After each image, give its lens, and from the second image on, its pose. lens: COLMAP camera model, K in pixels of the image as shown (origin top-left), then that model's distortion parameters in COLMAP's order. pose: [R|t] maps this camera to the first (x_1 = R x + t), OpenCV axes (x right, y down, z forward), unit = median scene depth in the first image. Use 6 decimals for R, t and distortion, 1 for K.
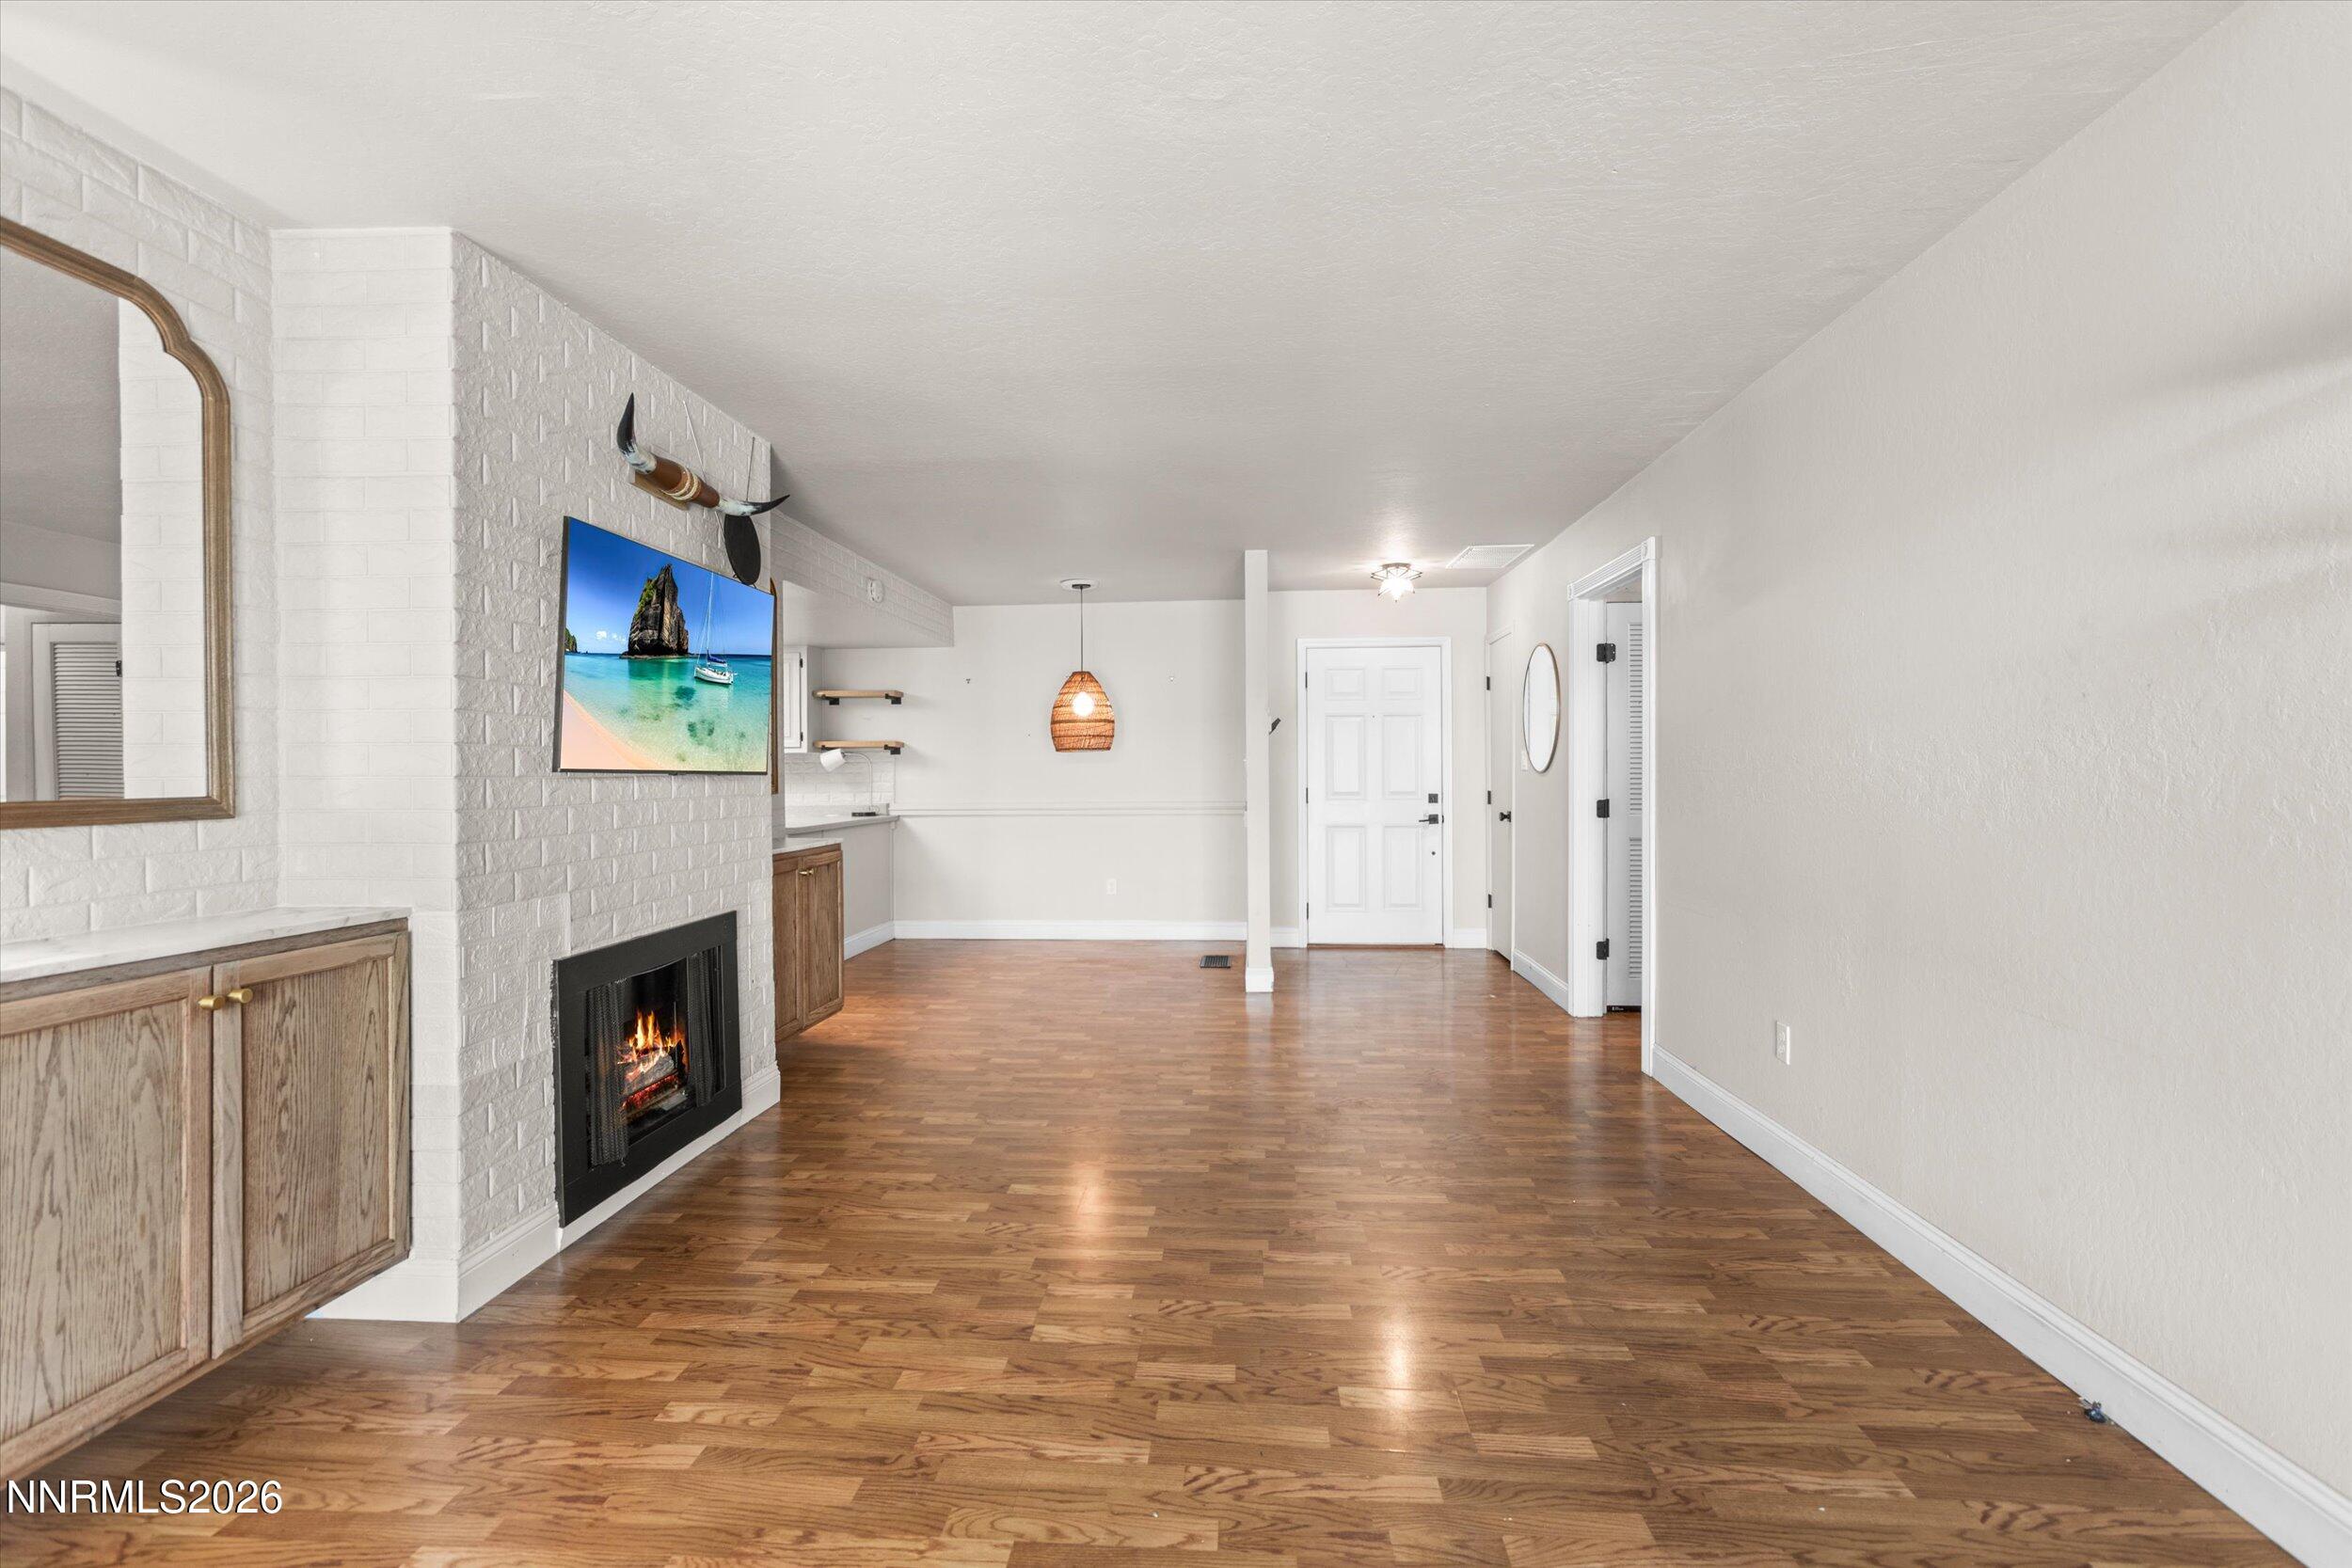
lens RADIAL K [[1056.0, 0, 1170.7], [0, 1056.0, 772.0], [0, 0, 1]] dist [-0.010730, 0.006846]
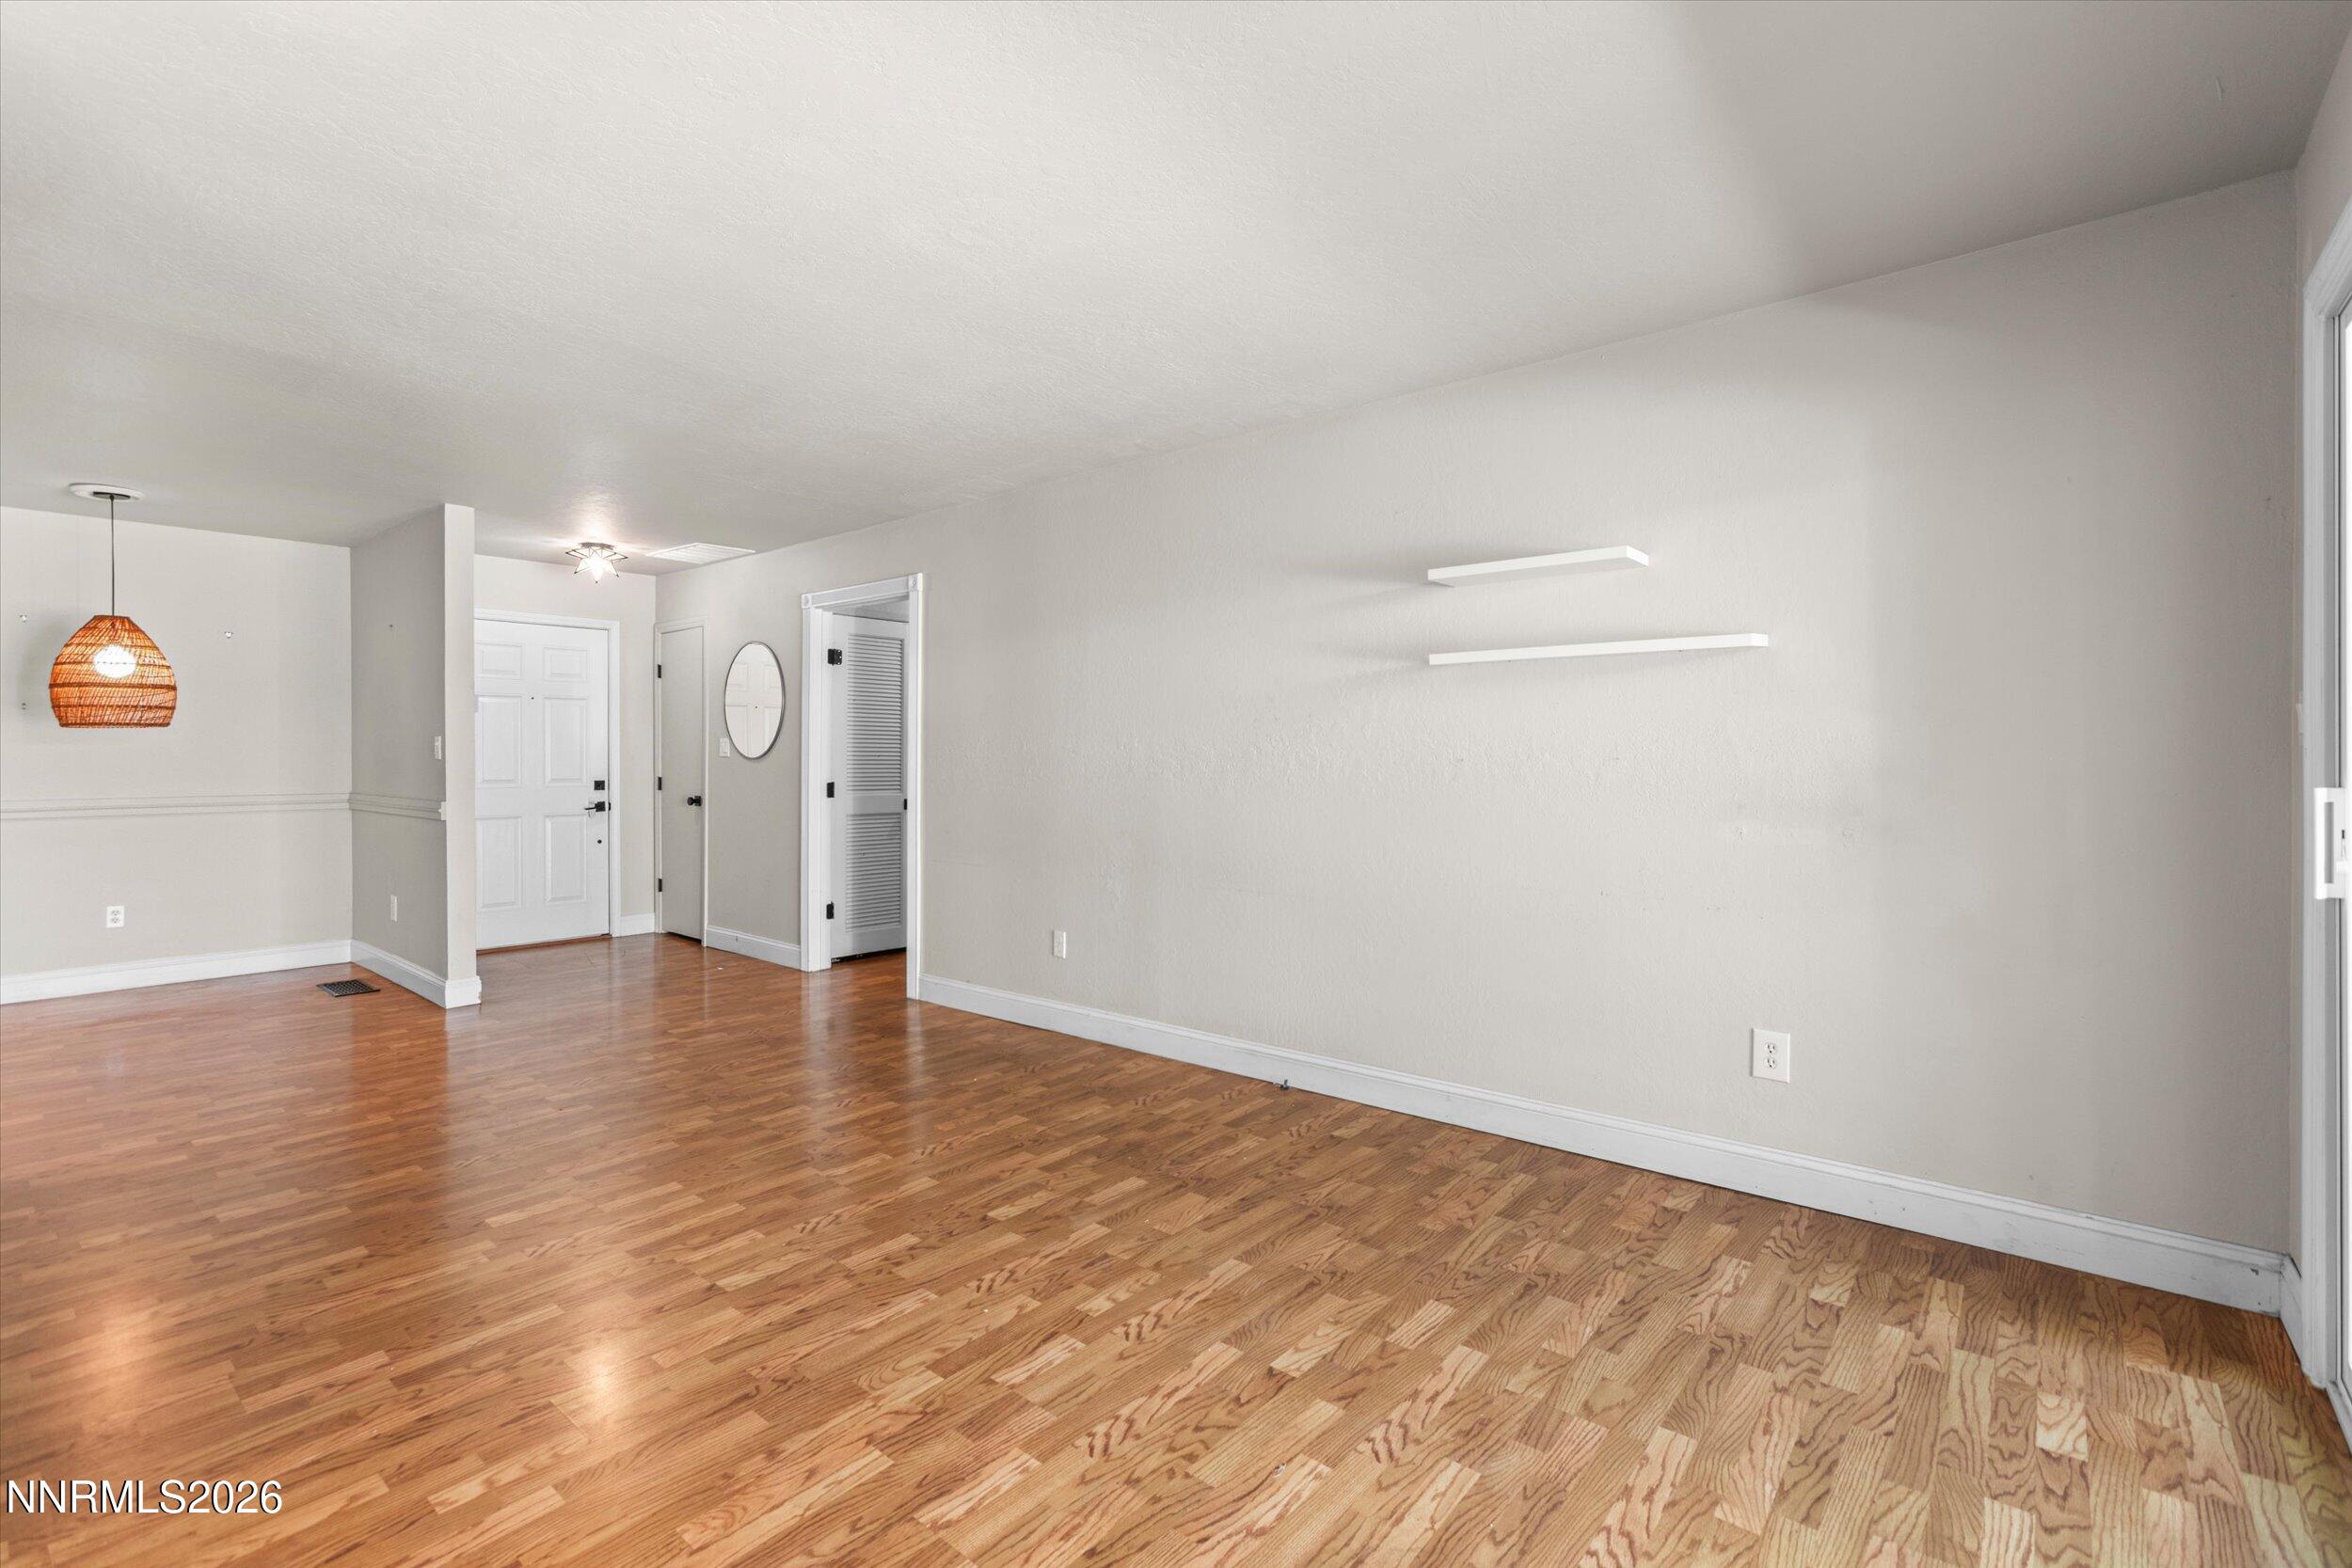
lens RADIAL K [[1056.0, 0, 1172.3], [0, 1056.0, 752.6], [0, 0, 1]] dist [-0.010730, 0.006846]
pose [[0.588076, 0.007385, 0.808772, -0.570746], [-0.002282, 0.999969, -0.007471, 0.002209], [-0.808802, 0.002548, 0.588075, 0.009229]]
